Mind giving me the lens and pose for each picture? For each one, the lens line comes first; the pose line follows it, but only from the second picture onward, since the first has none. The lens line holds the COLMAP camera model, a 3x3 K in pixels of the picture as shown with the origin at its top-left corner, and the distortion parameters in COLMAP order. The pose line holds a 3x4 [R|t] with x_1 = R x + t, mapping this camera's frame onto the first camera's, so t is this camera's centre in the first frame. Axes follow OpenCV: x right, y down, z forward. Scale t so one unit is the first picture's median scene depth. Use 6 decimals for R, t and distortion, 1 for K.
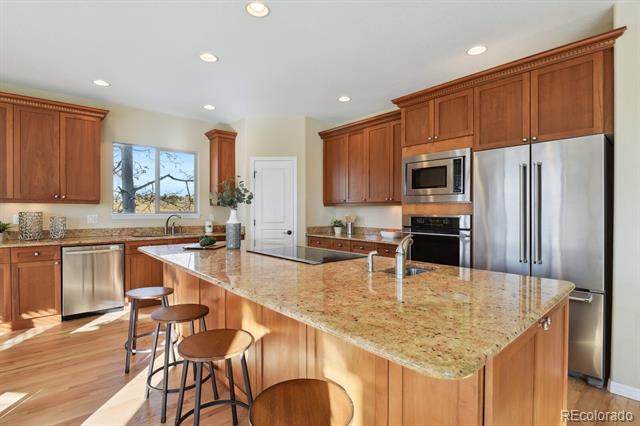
lens RADIAL K [[311.7, 0, 322.1], [0, 311.7, 213.6], [0, 0, 1]] dist [0.003105, -0.003688]
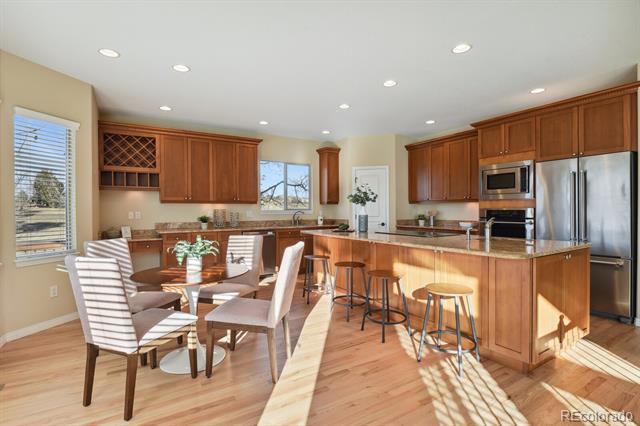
lens RADIAL K [[311.7, 0, 325.1], [0, 311.7, 214.0], [0, 0, 1]] dist [0.003105, -0.003688]
pose [[0.986367, -0.006997, -0.164413, -0.171573], [0.007690, 0.999964, 0.003580, 0.015801], [0.164382, -0.004795, 0.986385, -0.420965]]
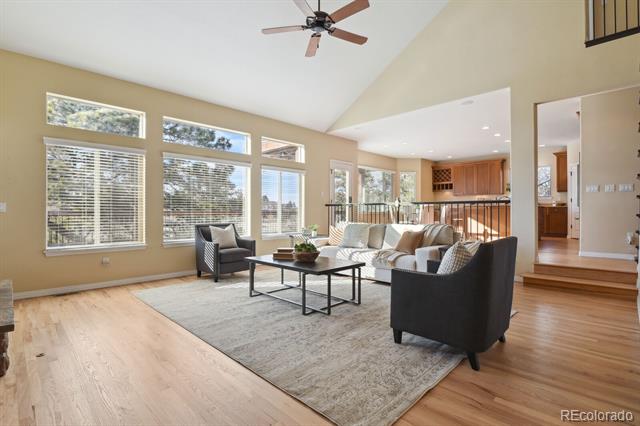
lens RADIAL K [[311.7, 0, 321.6], [0, 311.7, 212.1], [0, 0, 1]] dist [0.003105, -0.003688]
pose [[0.073849, -0.003820, -0.997262, 1.970001], [-0.005245, 0.999977, -0.004219, 0.153568], [0.997256, 0.005543, 0.073827, -0.773542]]
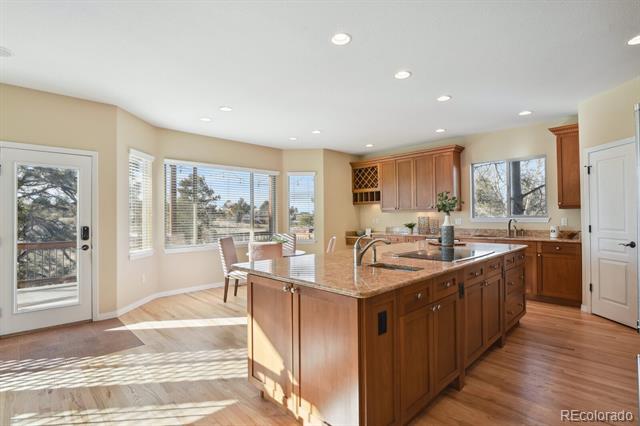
lens RADIAL K [[311.7, 0, 322.3], [0, 311.7, 214.2], [0, 0, 1]] dist [0.003105, -0.003688]
pose [[0.055052, -0.010877, -0.998424, 0.737284], [0.003117, 0.999938, -0.010722, -0.003237], [0.998479, -0.002522, 0.055082, 0.343778]]
